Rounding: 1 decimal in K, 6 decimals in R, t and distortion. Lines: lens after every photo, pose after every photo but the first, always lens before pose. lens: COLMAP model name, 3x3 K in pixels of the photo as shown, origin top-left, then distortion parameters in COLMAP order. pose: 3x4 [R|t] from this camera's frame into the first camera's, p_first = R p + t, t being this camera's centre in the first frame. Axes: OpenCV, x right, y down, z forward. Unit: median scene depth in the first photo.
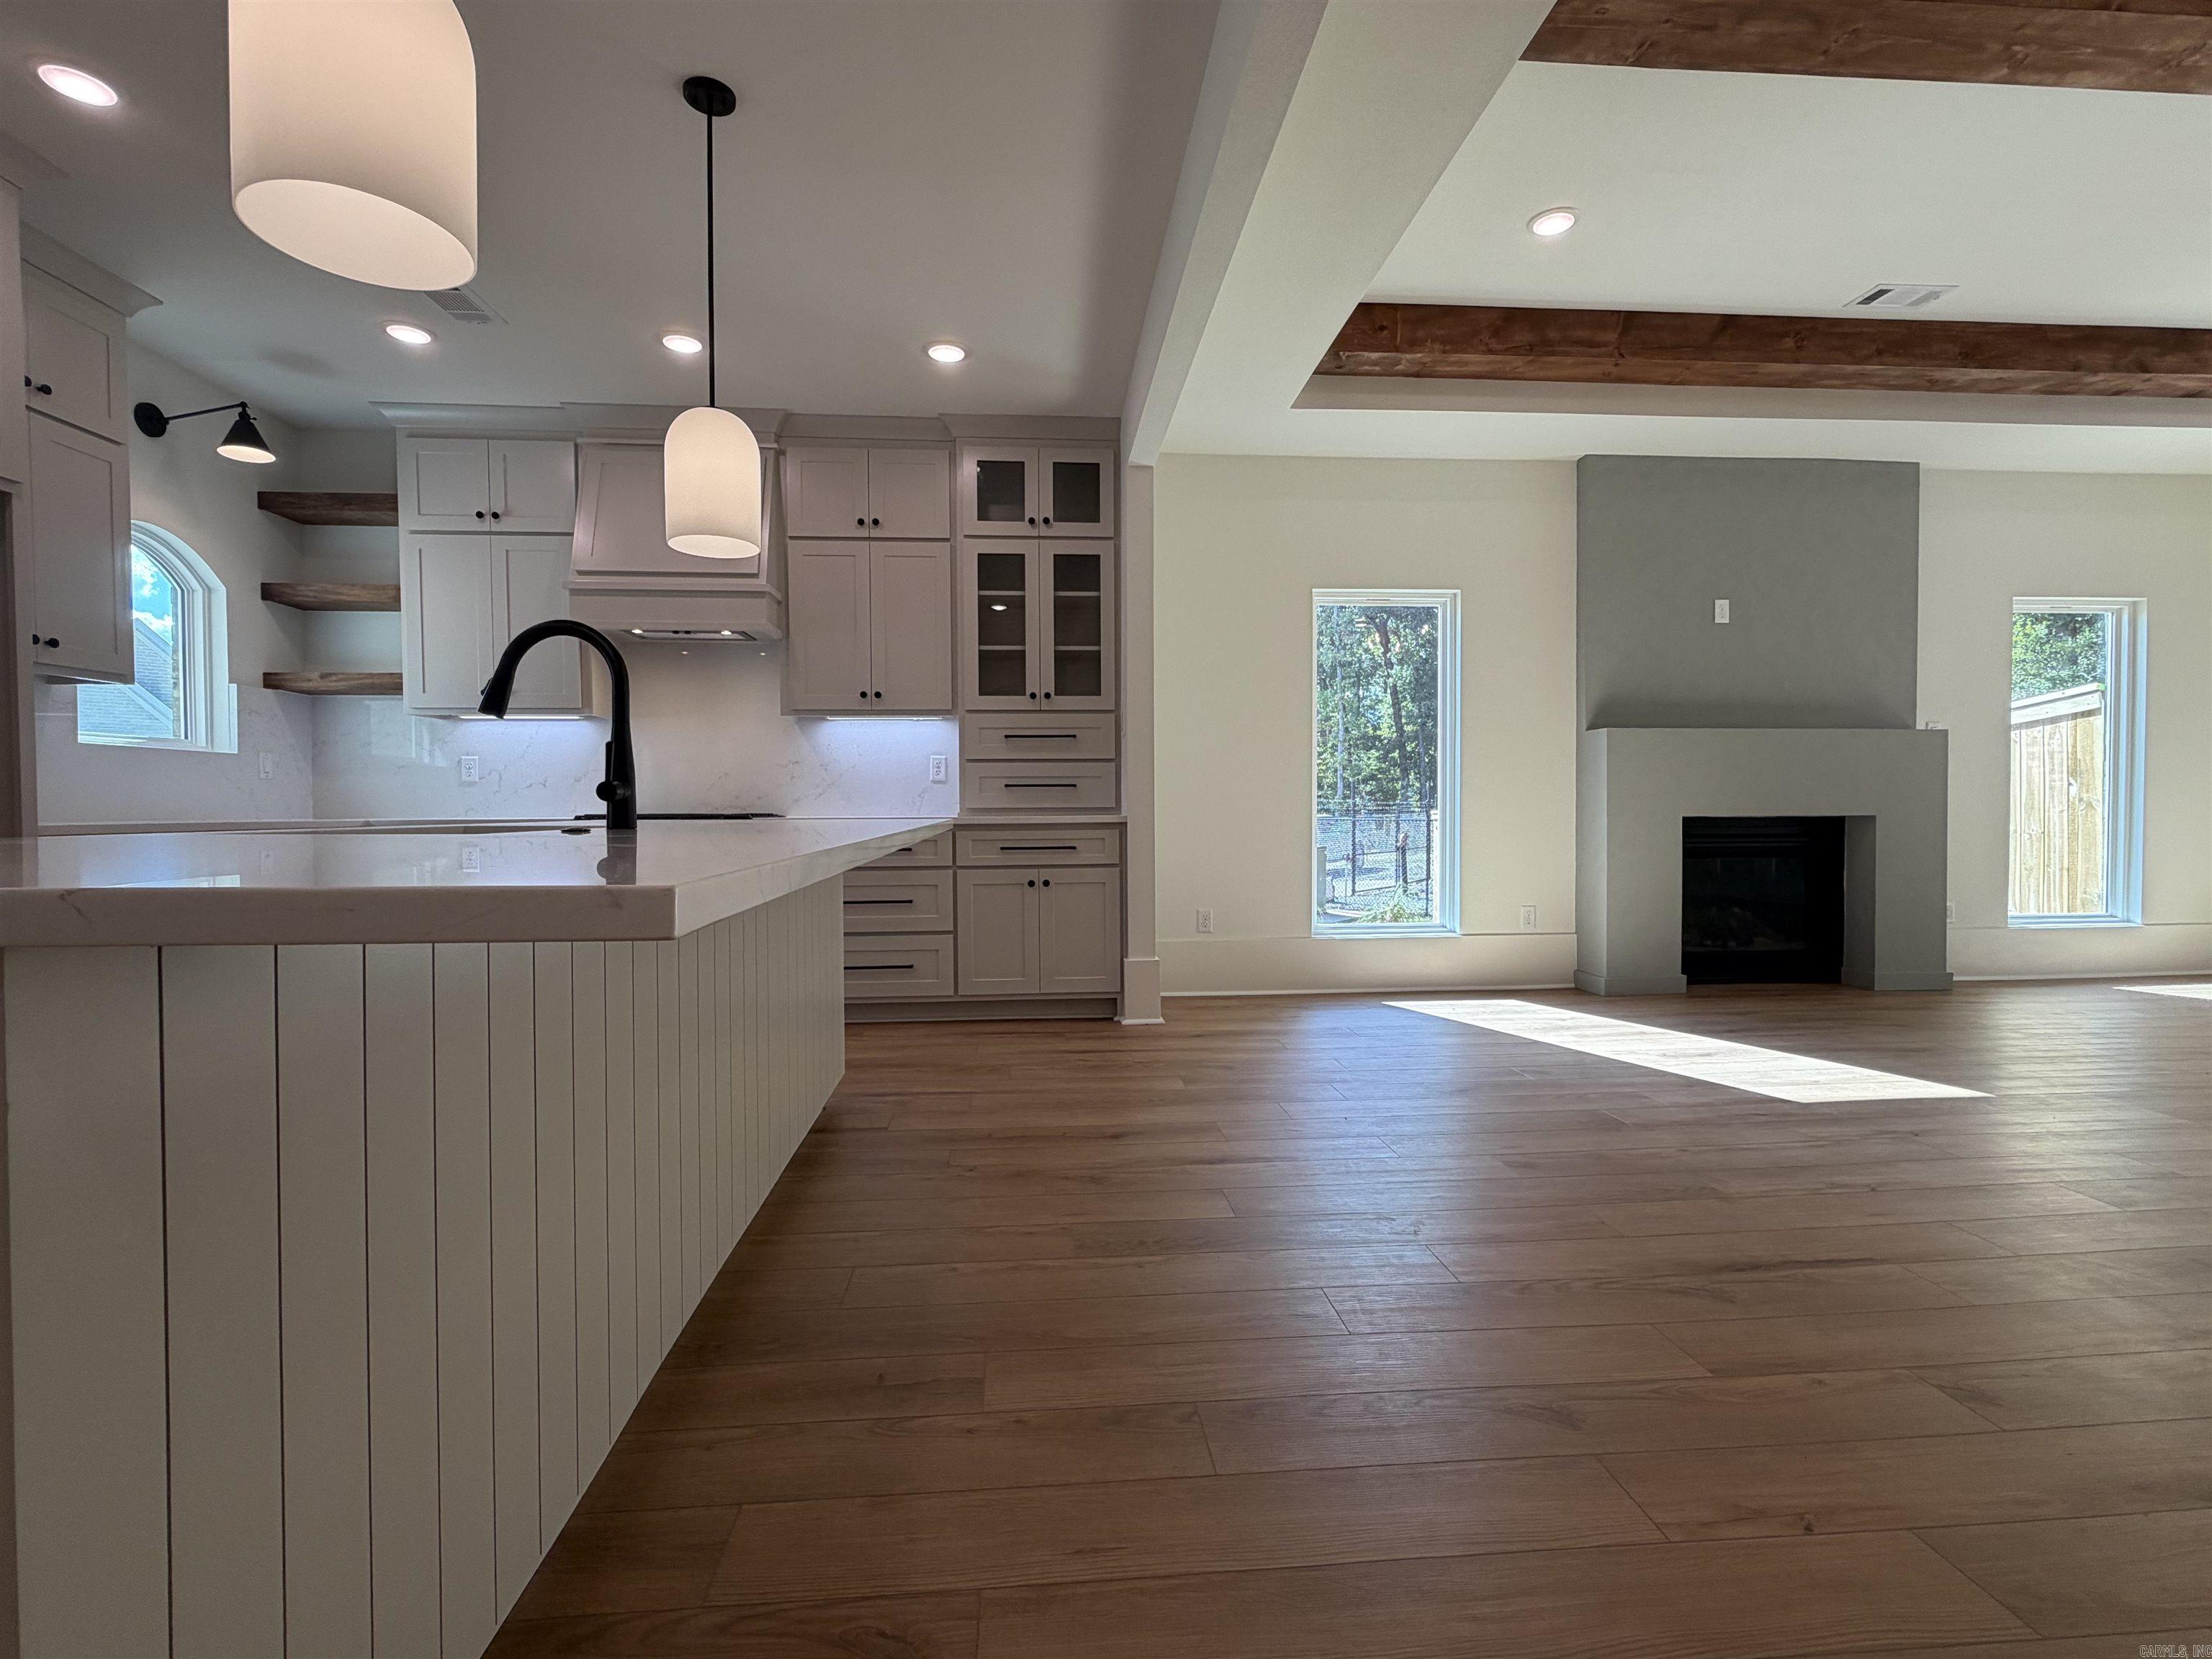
lens RADIAL K [[1018.2, 0, 1112.9], [0, 1018.2, 834.2], [0, 0, 1]] dist [0.003369, 0.001563]
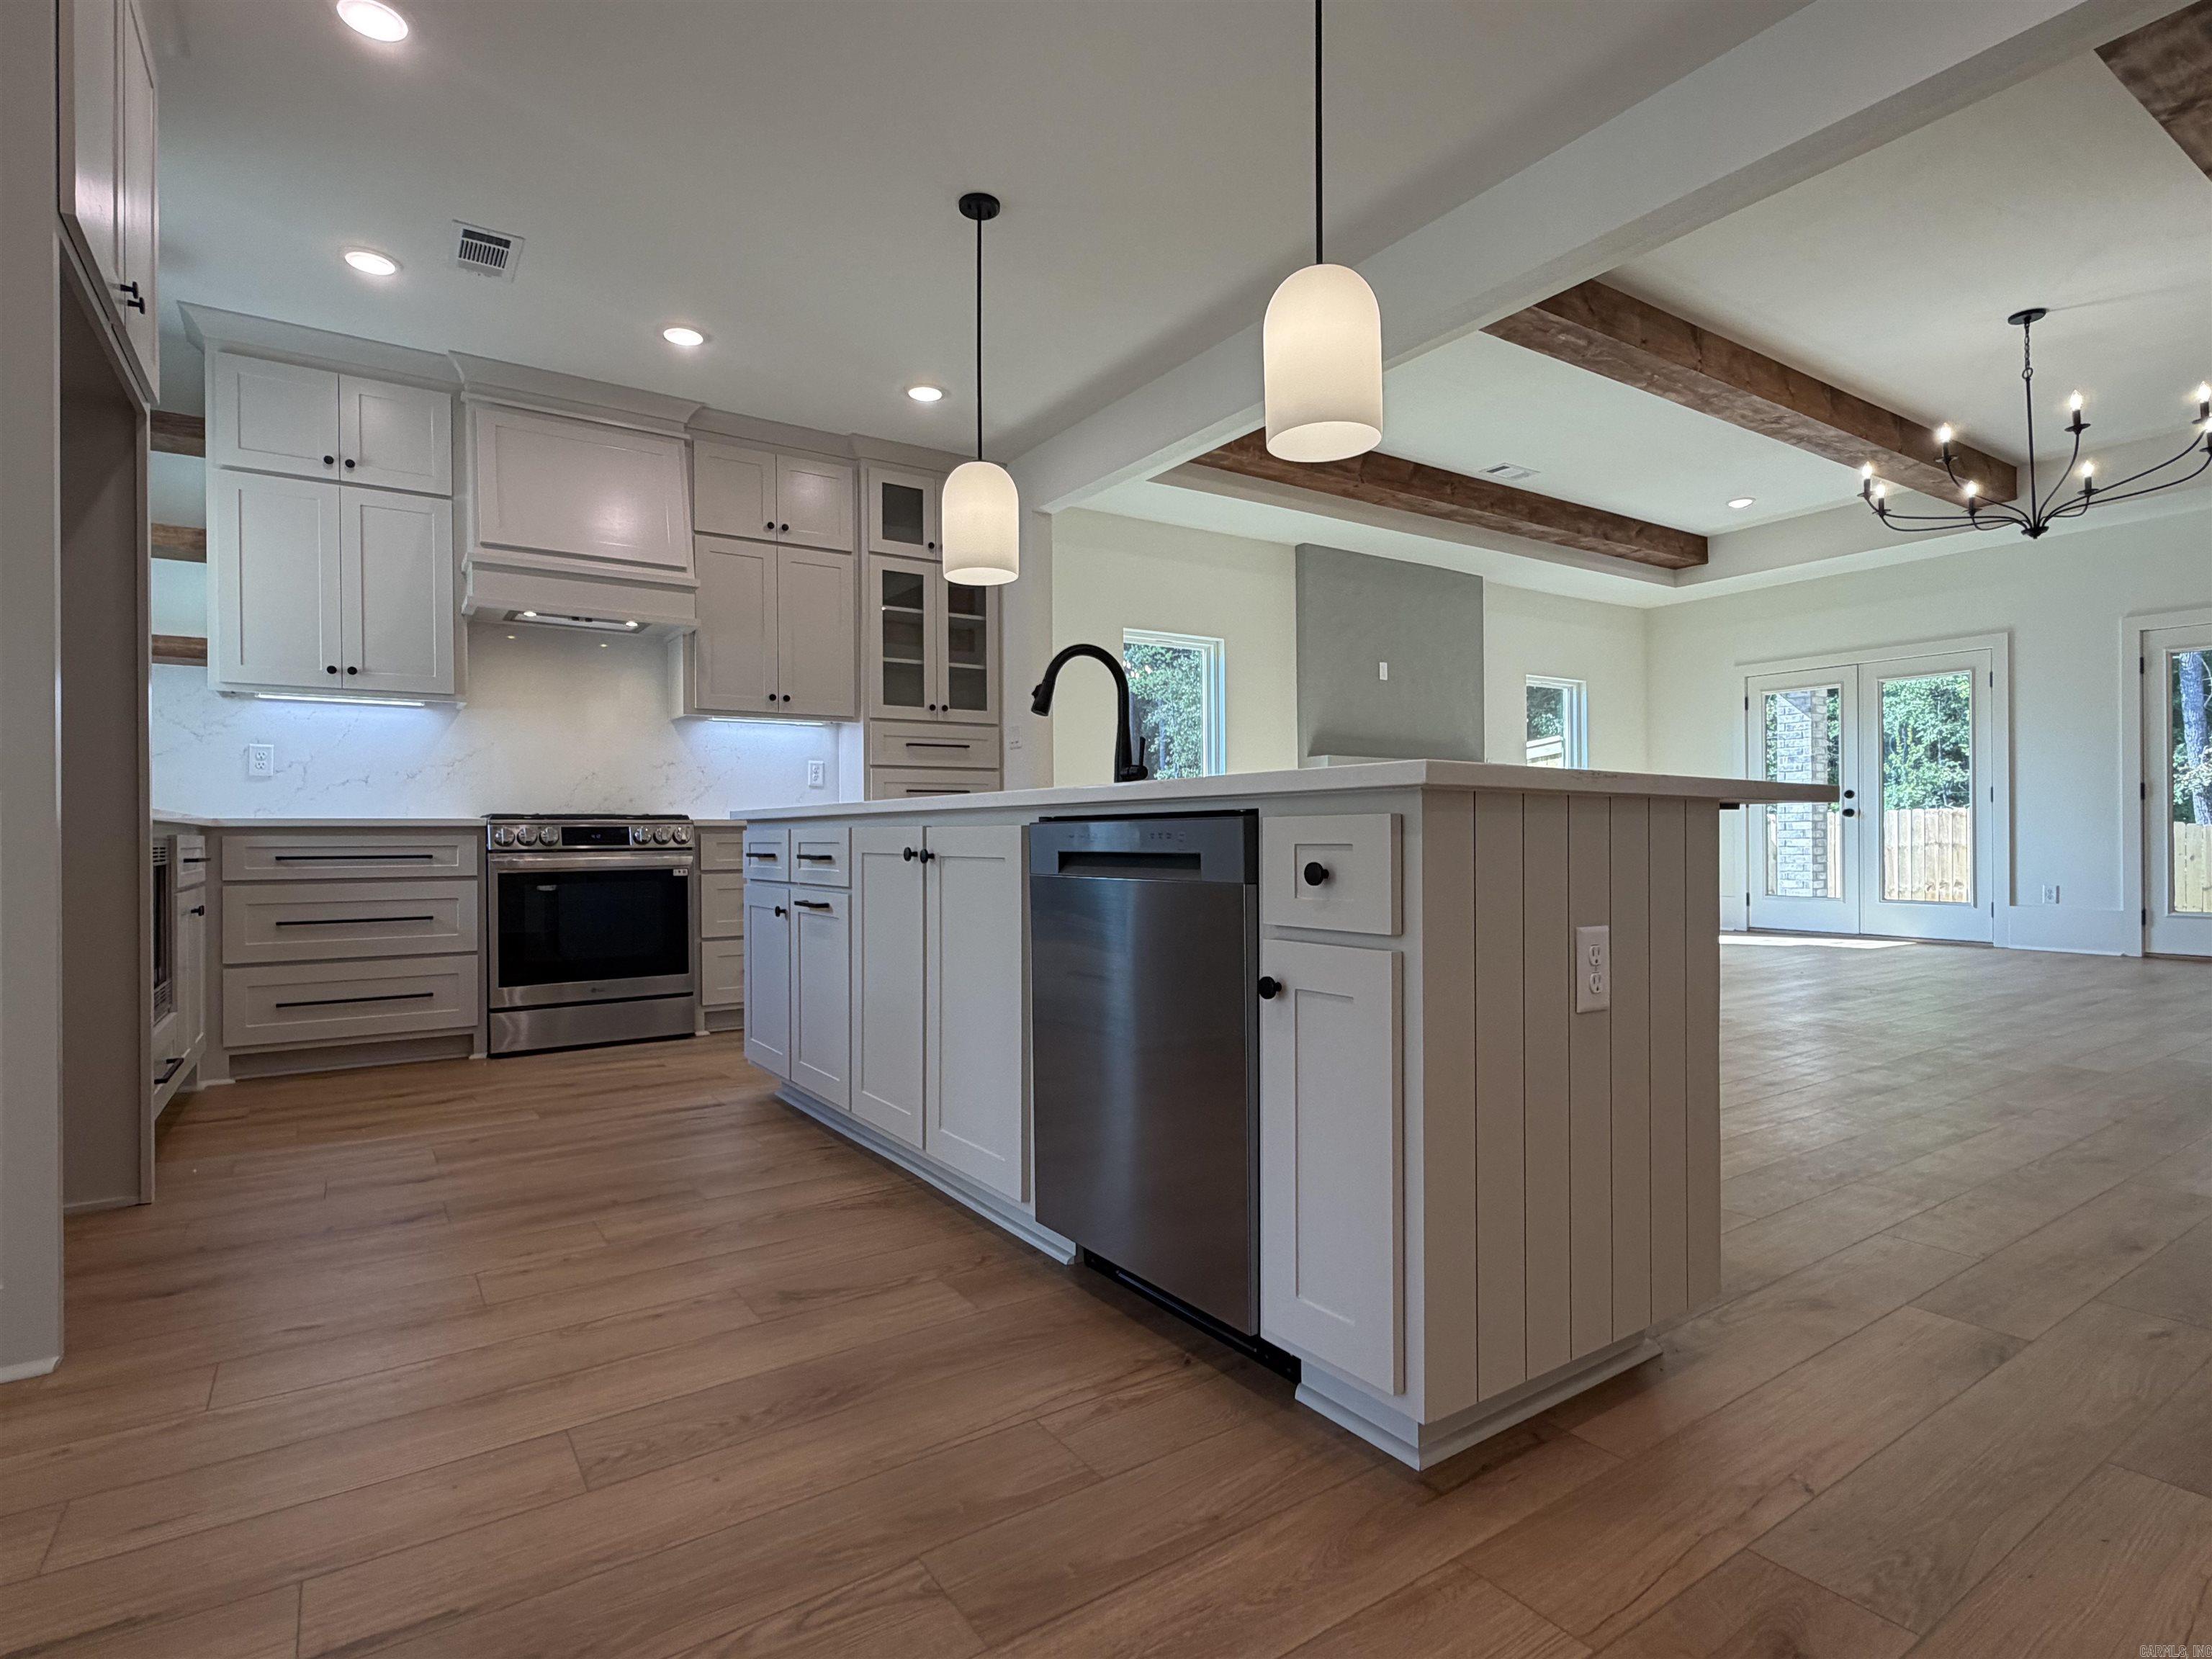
lens RADIAL K [[1130.3, 0, 1096.2], [0, 1130.3, 812.0], [0, 0, 1]] dist [0.014116, -0.001759]
pose [[0.873326, 0.007183, 0.487084, -0.505362], [0.017418, 0.998791, -0.045959, 0.030860], [-0.486825, 0.048621, 0.872145, -0.110737]]
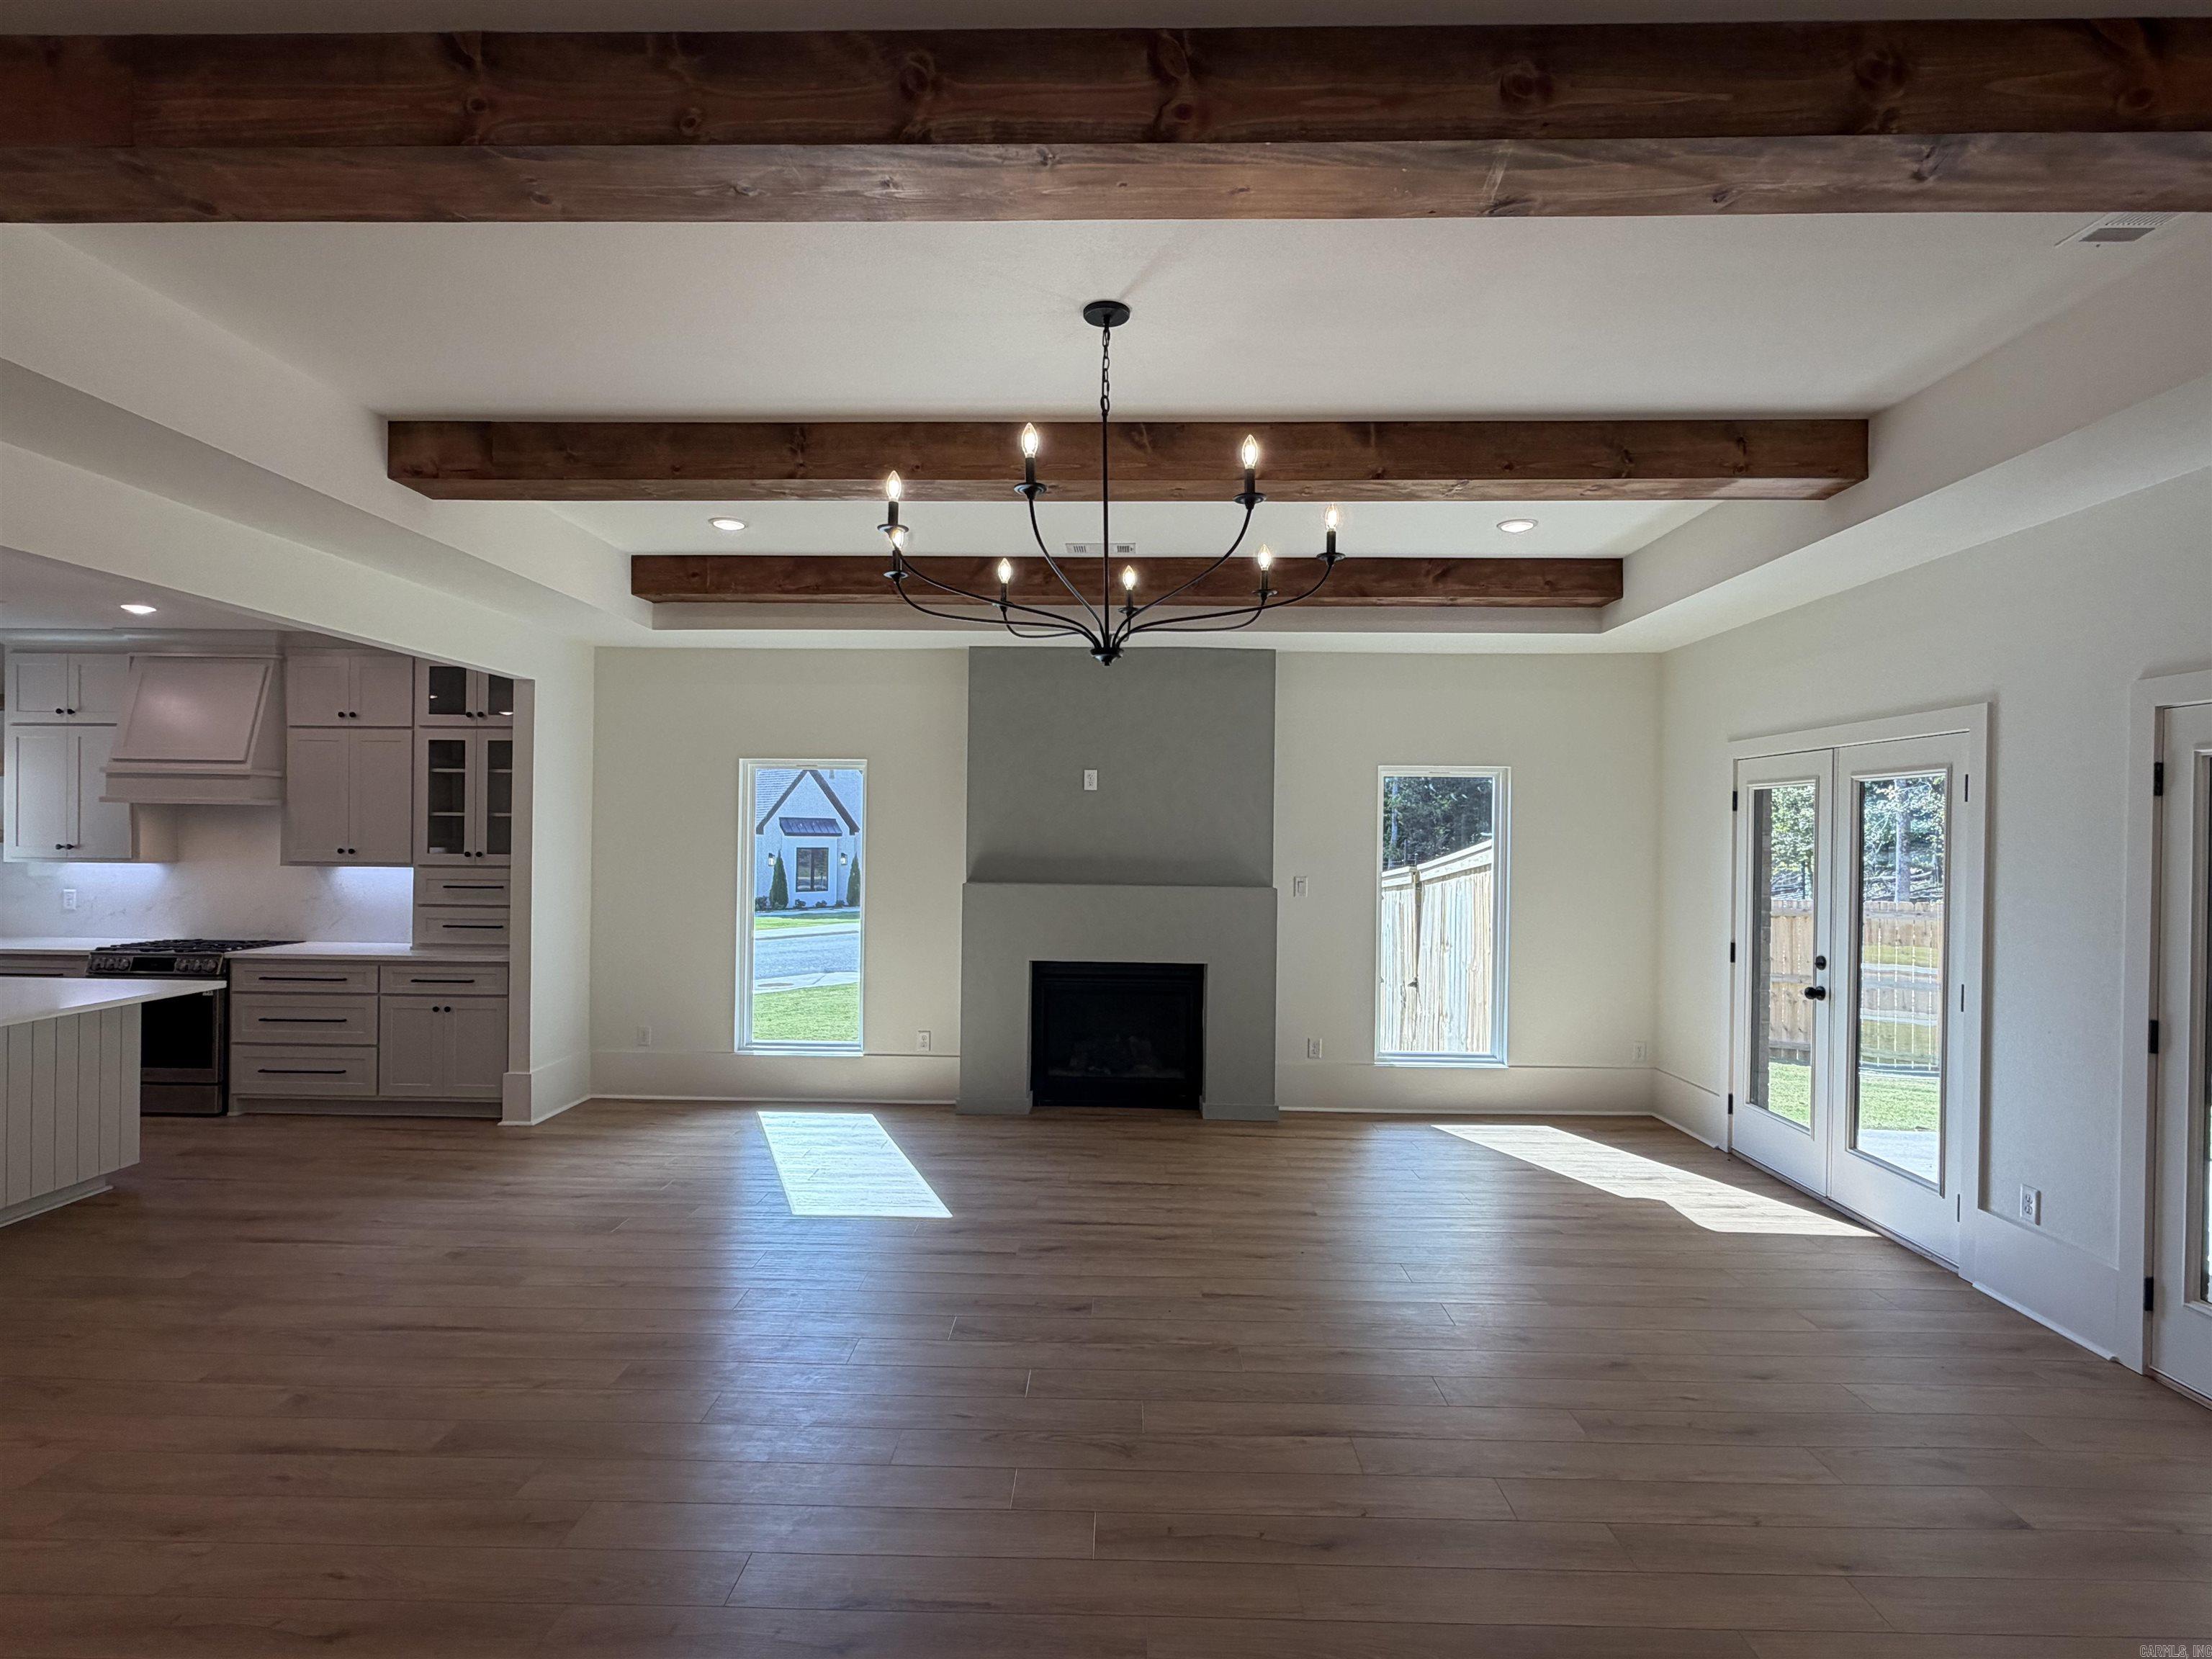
lens RADIAL K [[1130.3, 0, 1101.7], [0, 1130.3, 827.1], [0, 0, 1]] dist [0.014116, -0.001759]
pose [[0.993478, 0.016523, -0.112824, 0.846401], [-0.020351, 0.999253, -0.032862, -0.139100], [0.112196, 0.034944, 0.993071, -0.289141]]
